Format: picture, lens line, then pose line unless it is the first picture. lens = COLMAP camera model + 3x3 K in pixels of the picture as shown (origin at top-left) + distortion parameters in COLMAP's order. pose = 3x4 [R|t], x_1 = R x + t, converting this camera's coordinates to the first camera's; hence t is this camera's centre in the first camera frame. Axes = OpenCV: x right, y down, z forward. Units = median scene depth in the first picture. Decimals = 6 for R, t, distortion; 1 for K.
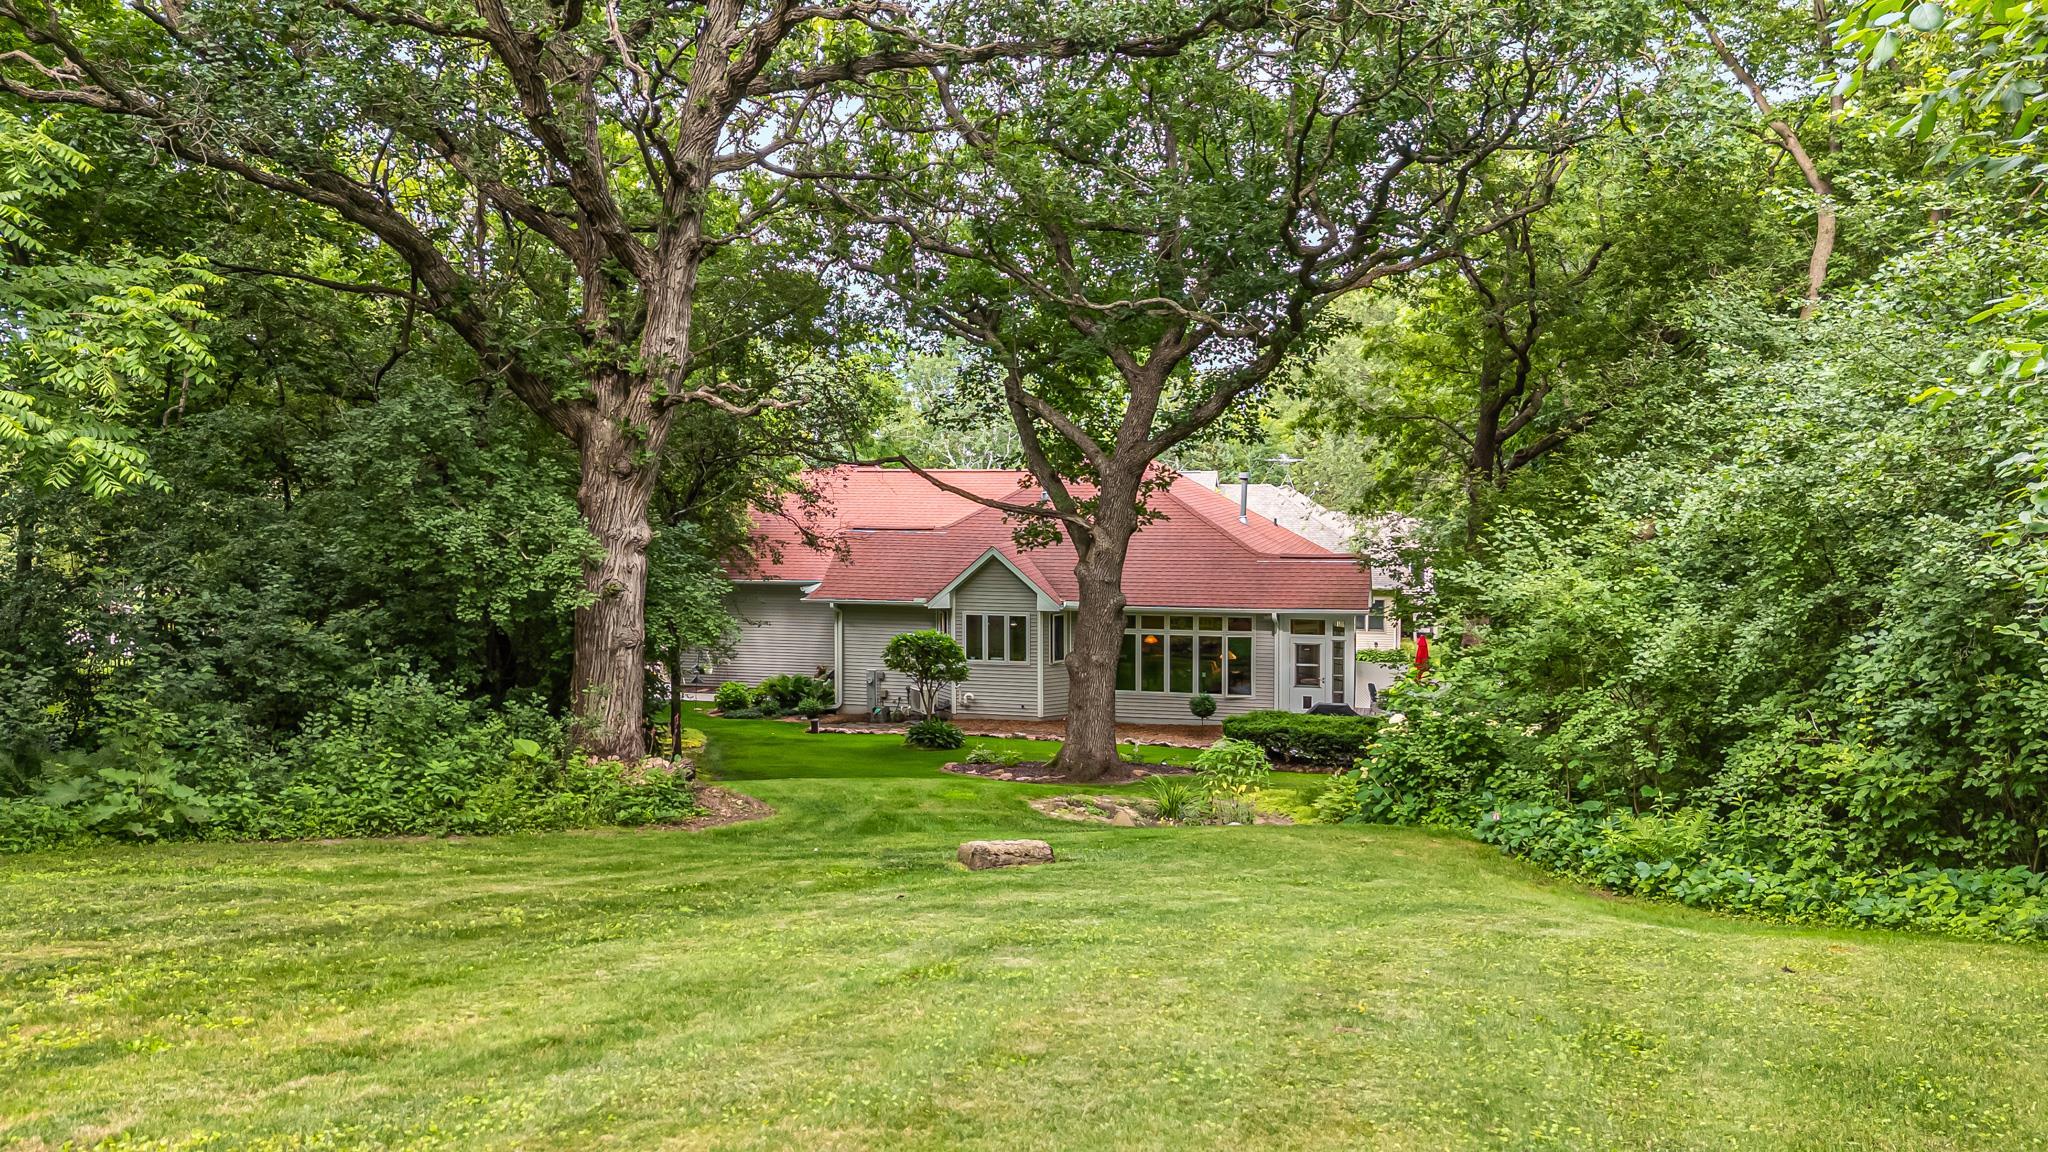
lens RADIAL K [[1493.6, 0, 1029.2], [0, 1493.6, 576.5], [0, 0, 1]] dist [0.072553, -0.075012]
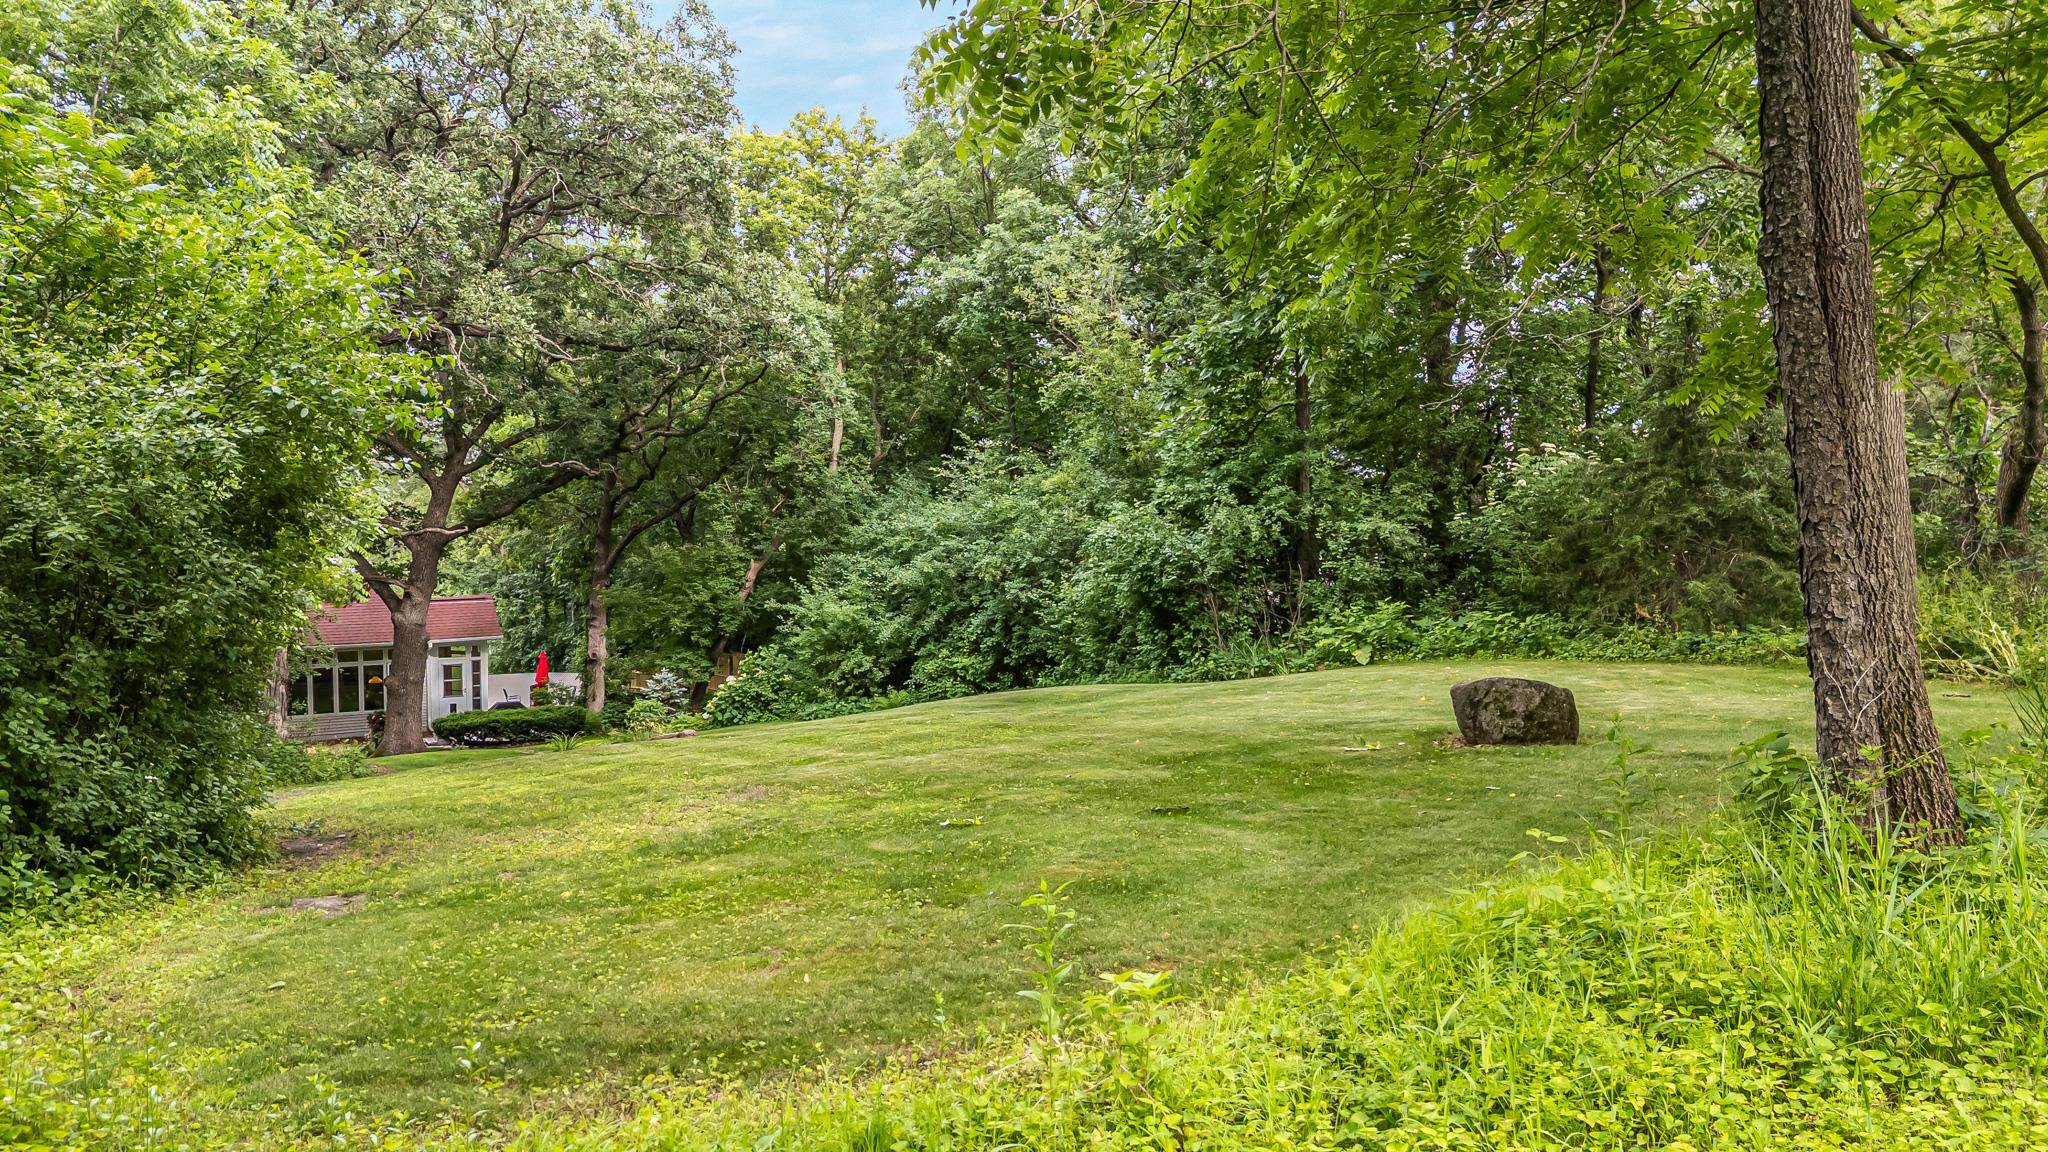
lens RADIAL K [[1493.6, 0, 1029.2], [0, 1493.6, 576.5], [0, 0, 1]] dist [0.072553, -0.075012]
pose [[0.713469, -0.038817, 0.699611, -0.384190], [0.049156, 0.998777, 0.005285, -0.015316], [-0.698960, 0.030620, 0.714505, -0.325723]]
